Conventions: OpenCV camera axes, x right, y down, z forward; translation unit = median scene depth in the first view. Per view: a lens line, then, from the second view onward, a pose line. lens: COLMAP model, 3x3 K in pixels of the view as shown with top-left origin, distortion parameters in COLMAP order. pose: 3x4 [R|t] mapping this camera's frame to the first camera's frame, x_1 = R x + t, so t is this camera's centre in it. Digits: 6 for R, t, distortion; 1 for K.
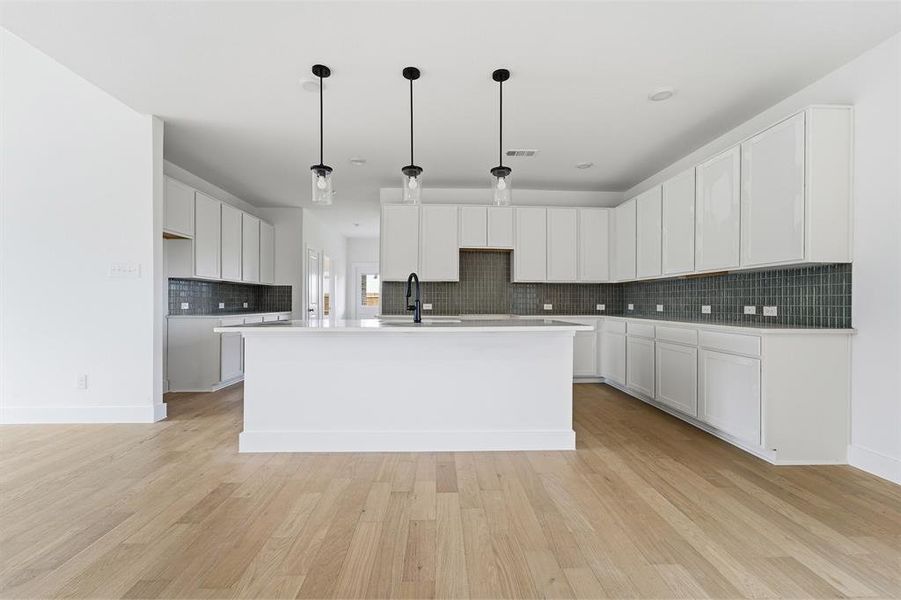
lens RADIAL K [[369.7, 0, 451.1], [0, 369.7, 302.7], [0, 0, 1]] dist [-0.017234, 0.009289]
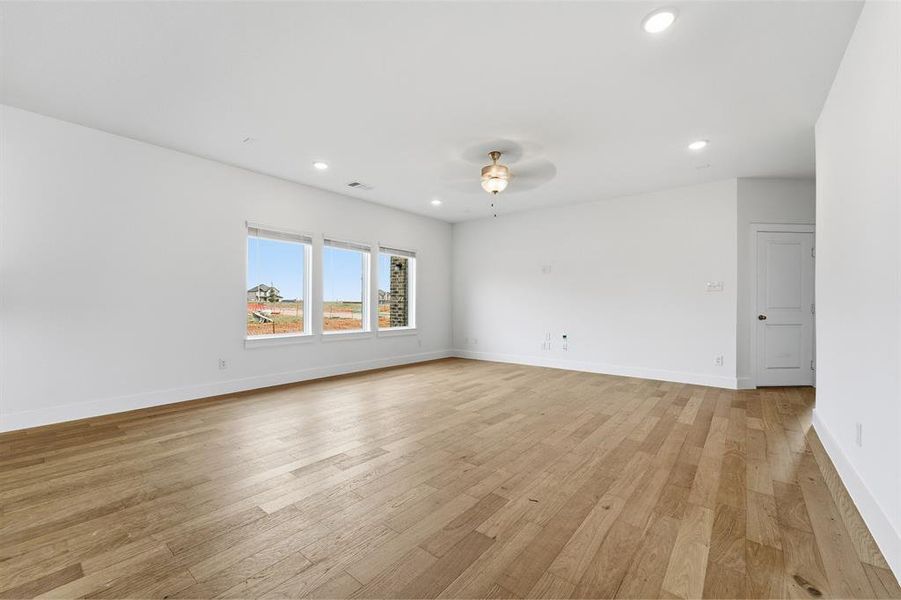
lens RADIAL K [[369.7, 0, 451.1], [0, 369.7, 302.7], [0, 0, 1]] dist [-0.017234, 0.009289]
pose [[-0.757098, -0.005538, 0.653277, -0.667925], [-0.007376, 0.999973, -0.000071, -0.002246], [-0.653259, -0.004873, -0.757119, 0.713276]]
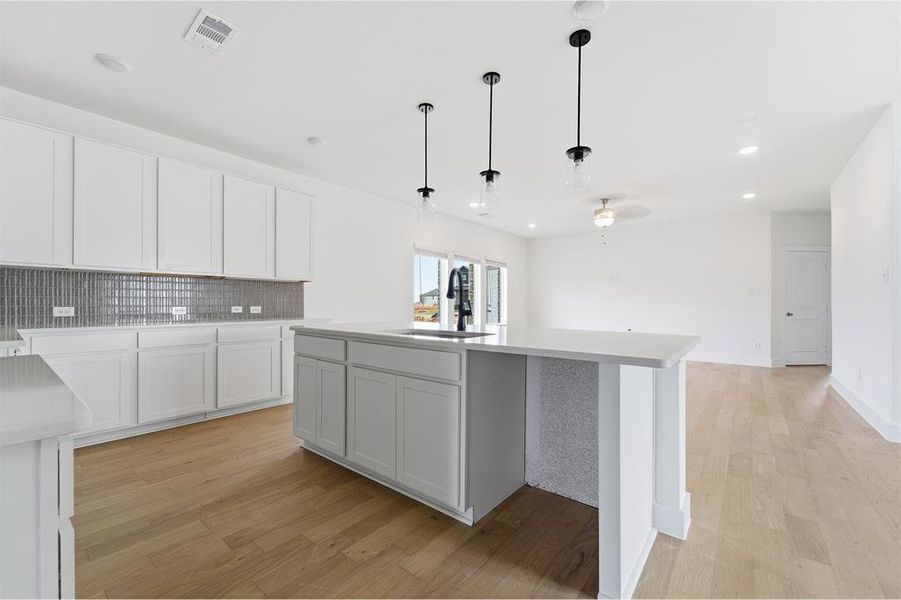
lens RADIAL K [[369.7, 0, 451.1], [0, 369.7, 302.7], [0, 0, 1]] dist [-0.017234, 0.009289]
pose [[-0.751579, -0.005087, 0.659624, -0.577806], [-0.005484, 0.999984, 0.001464, -0.009157], [-0.659621, -0.002517, -0.751594, 1.531751]]
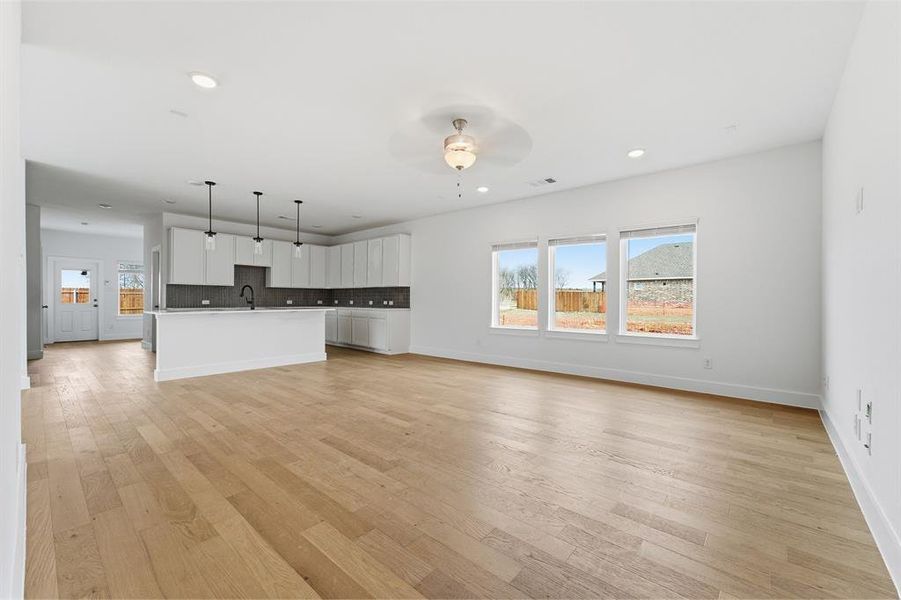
lens RADIAL K [[369.7, 0, 451.1], [0, 369.7, 302.7], [0, 0, 1]] dist [-0.017234, 0.009289]
pose [[0.686882, -0.005902, 0.726745, -0.746119], [-0.000827, 0.999960, 0.008902, -0.002835], [-0.726769, -0.006716, 0.686849, -1.109880]]
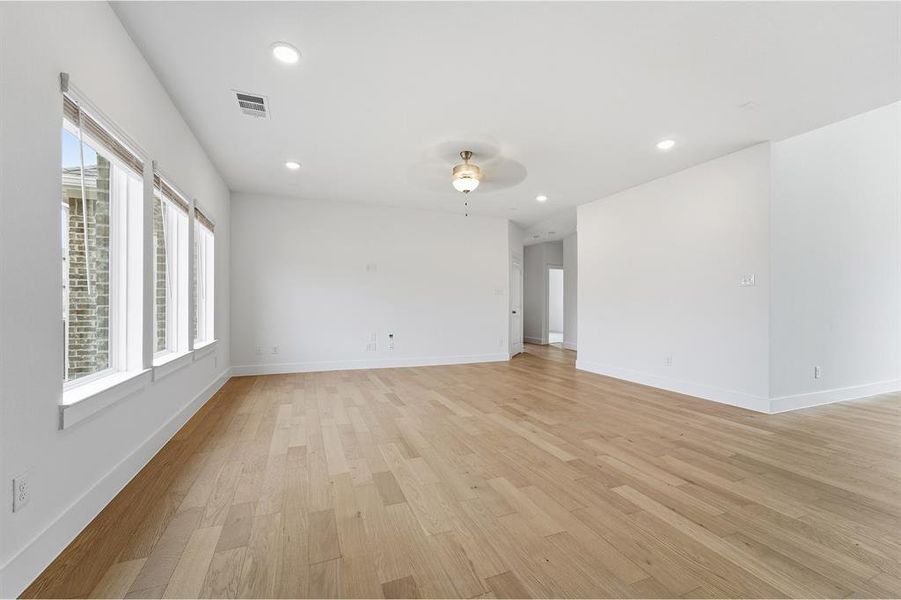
lens RADIAL K [[369.7, 0, 451.1], [0, 369.7, 302.7], [0, 0, 1]] dist [-0.017234, 0.009289]
pose [[-0.940397, -0.008631, -0.339970, 0.558490], [-0.007094, 0.999958, -0.005764, 0.005646], [0.340006, -0.003009, -0.940419, 0.832151]]
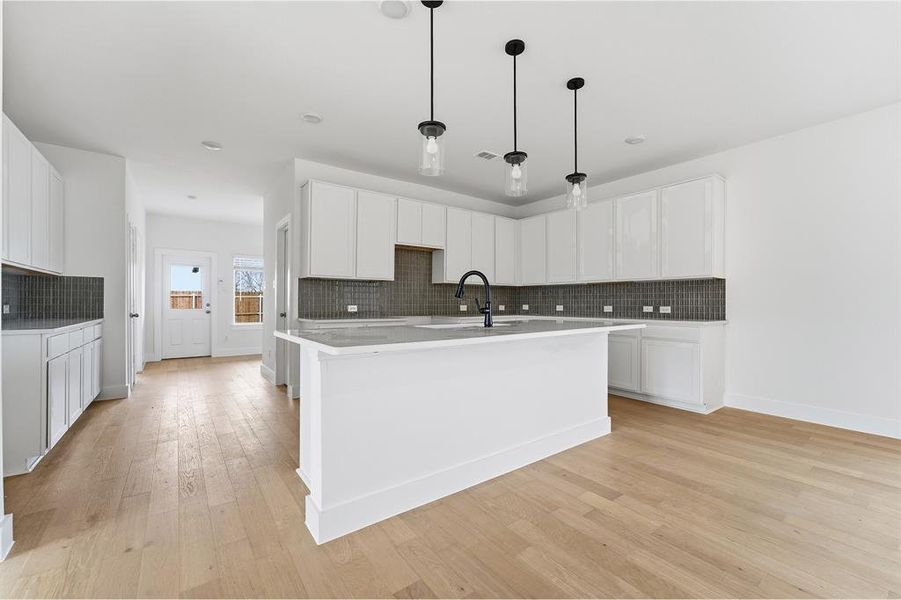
lens RADIAL K [[369.7, 0, 451.1], [0, 369.7, 302.7], [0, 0, 1]] dist [-0.017234, 0.009289]
pose [[0.822102, -0.000589, 0.569340, -0.619380], [0.001483, 0.999998, -0.001106, -0.003420], [-0.569338, 0.001754, 0.822102, 0.294622]]
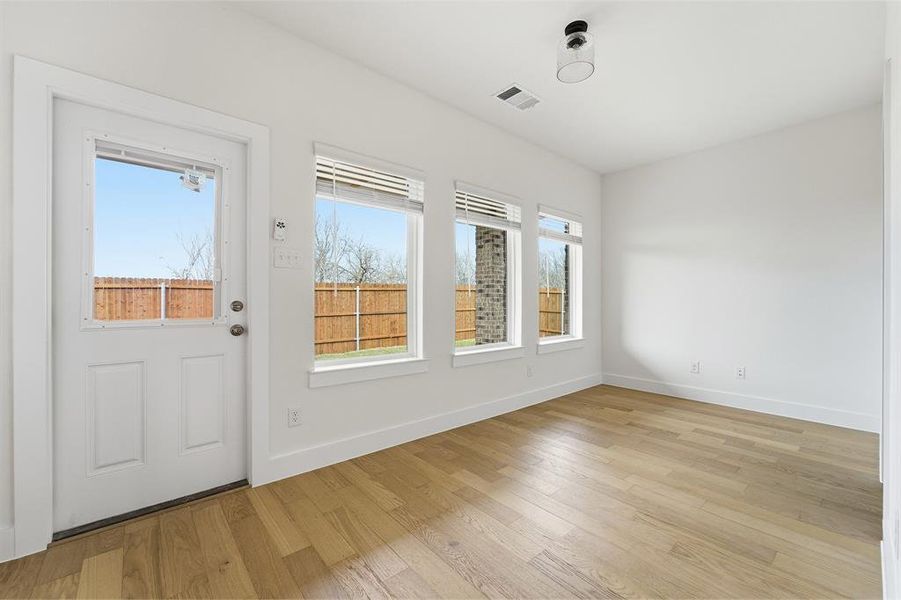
lens RADIAL K [[369.7, 0, 451.1], [0, 369.7, 302.7], [0, 0, 1]] dist [-0.017234, 0.009289]
pose [[0.780070, -0.005106, 0.625671, -0.678417], [0.001152, 0.999977, 0.006724, -0.003904], [-0.625691, -0.004524, 0.780058, 2.436380]]
